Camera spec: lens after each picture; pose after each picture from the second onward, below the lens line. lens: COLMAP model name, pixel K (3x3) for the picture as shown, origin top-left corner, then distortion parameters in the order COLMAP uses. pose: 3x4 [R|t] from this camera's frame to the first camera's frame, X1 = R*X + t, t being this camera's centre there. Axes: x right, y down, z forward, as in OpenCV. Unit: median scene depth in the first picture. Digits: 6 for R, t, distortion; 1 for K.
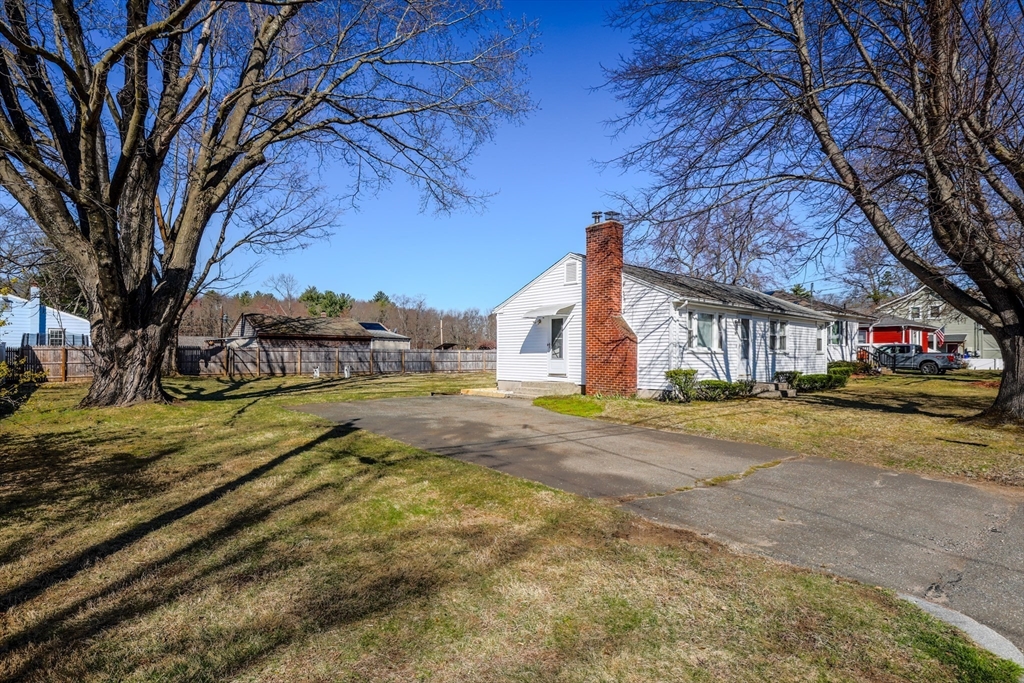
lens RADIAL K [[474.5, 0, 512.6], [0, 474.5, 344.2], [0, 0, 1]] dist [0.003977, -0.000292]
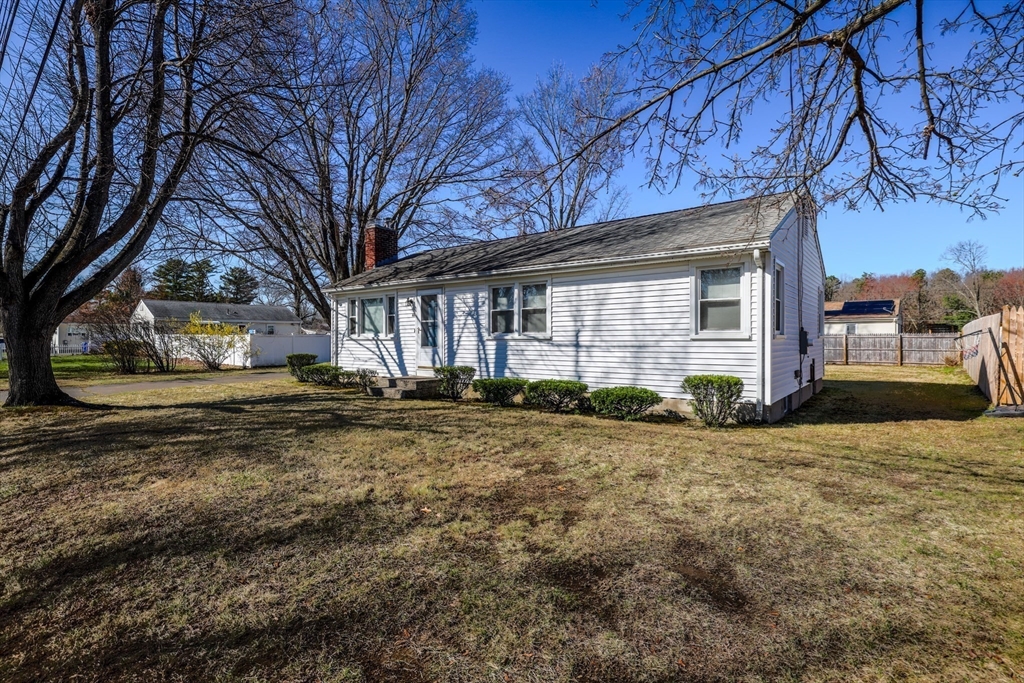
lens RADIAL K [[474.5, 0, 509.7], [0, 474.5, 341.0], [0, 0, 1]] dist [0.003977, -0.000292]
pose [[0.206121, -0.004261, -0.978517, 1.214699], [0.022364, 0.999750, 0.000357, 0.023496], [0.978271, -0.021957, 0.206164, 0.923581]]
